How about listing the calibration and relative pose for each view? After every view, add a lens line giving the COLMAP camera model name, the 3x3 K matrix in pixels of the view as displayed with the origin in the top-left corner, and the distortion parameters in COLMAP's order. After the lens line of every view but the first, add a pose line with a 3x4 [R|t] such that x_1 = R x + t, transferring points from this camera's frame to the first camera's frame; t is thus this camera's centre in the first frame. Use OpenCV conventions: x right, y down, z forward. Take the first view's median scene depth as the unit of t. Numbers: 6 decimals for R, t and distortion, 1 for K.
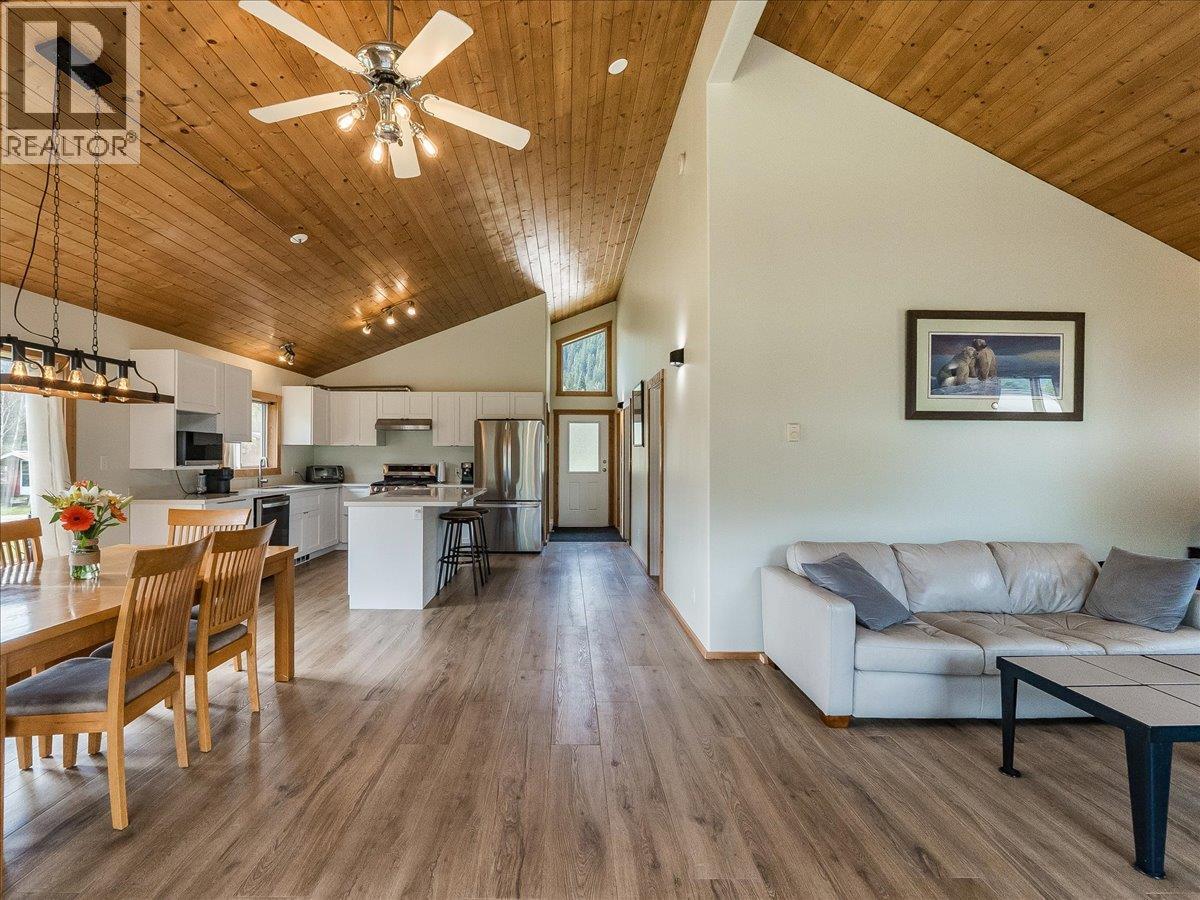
lens RADIAL K [[606.7, 0, 613.2], [0, 606.7, 463.1], [0, 0, 1]] dist [-0.013331, 0.002039]
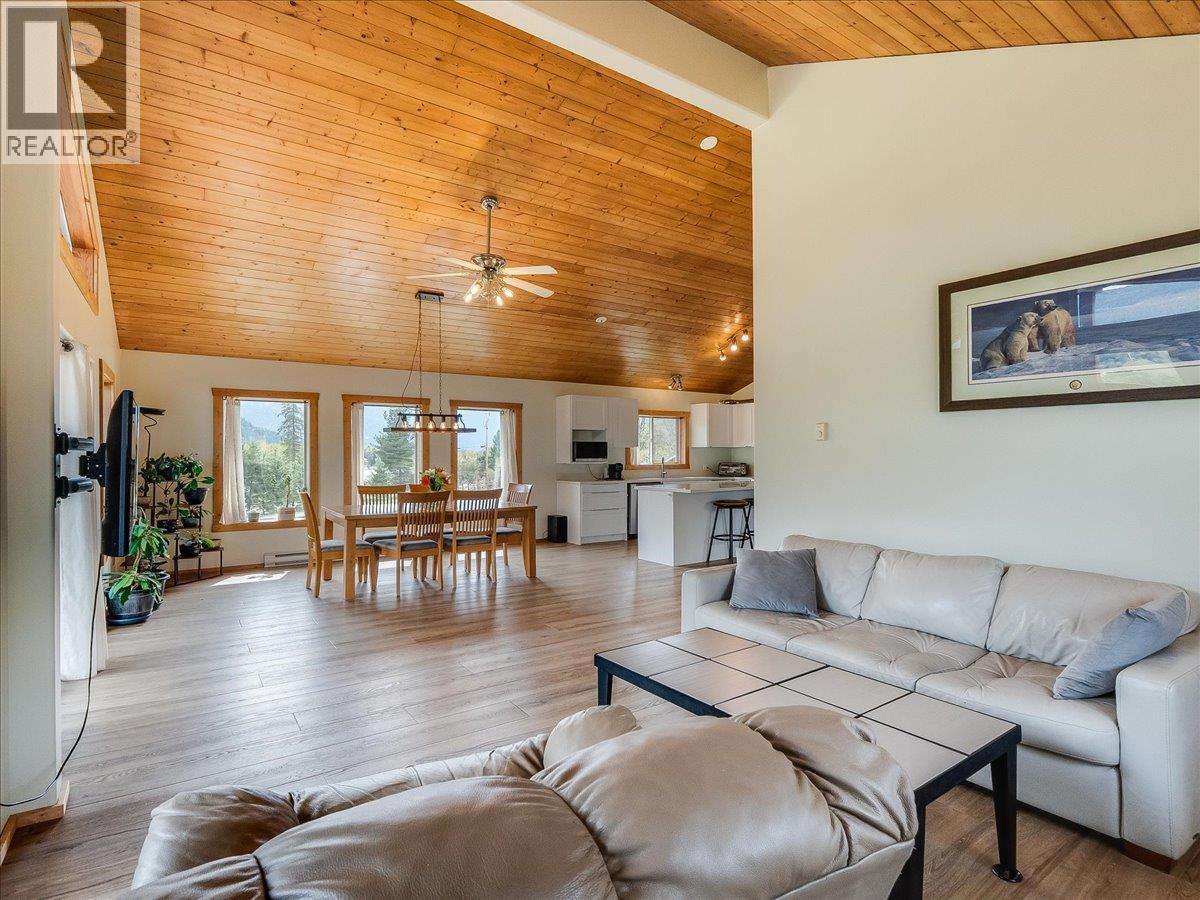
lens RADIAL K [[606.7, 0, 586.2], [0, 606.7, 462.0], [0, 0, 1]] dist [-0.013331, 0.002039]
pose [[0.543254, 0.004896, -0.839554, 0.931064], [-0.003457, 0.999988, 0.003595, -0.001668], [0.839562, 0.000950, 0.543264, 0.103165]]
